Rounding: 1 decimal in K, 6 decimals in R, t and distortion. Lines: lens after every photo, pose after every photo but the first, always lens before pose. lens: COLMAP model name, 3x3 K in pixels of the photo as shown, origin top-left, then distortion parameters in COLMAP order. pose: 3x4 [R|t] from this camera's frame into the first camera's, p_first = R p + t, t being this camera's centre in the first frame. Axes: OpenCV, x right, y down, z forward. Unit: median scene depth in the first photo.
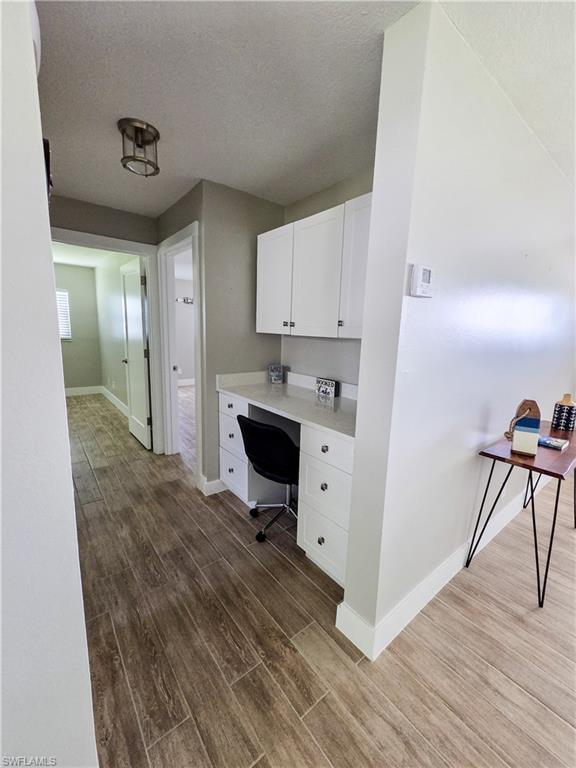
lens RADIAL K [[314.5, 0, 290.0], [0, 314.5, 383.5], [0, 0, 1]] dist [0.004416, -0.001561]
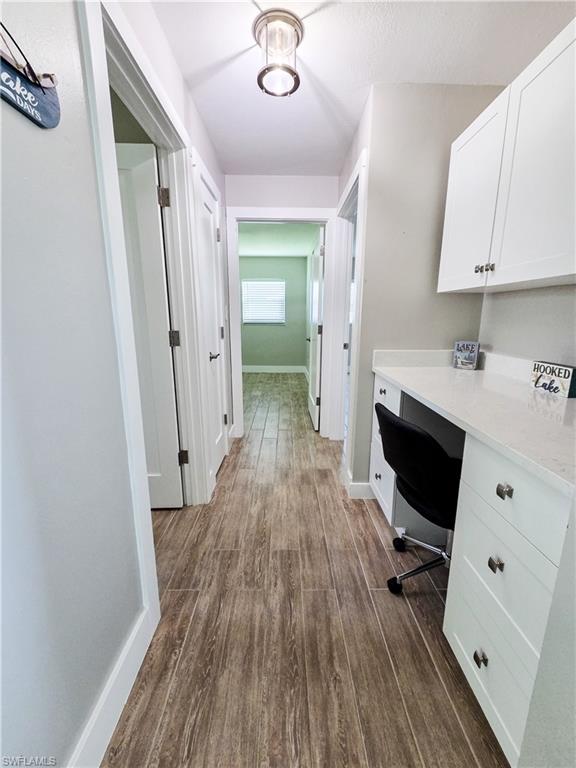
lens RADIAL K [[314.5, 0, 287.3], [0, 314.5, 383.5], [0, 0, 1]] dist [0.004416, -0.001561]
pose [[0.786023, 0.102150, -0.609699, 0.087791], [-0.084596, 0.994749, 0.057601, 0.028644], [0.612382, 0.006302, 0.790537, 0.283481]]
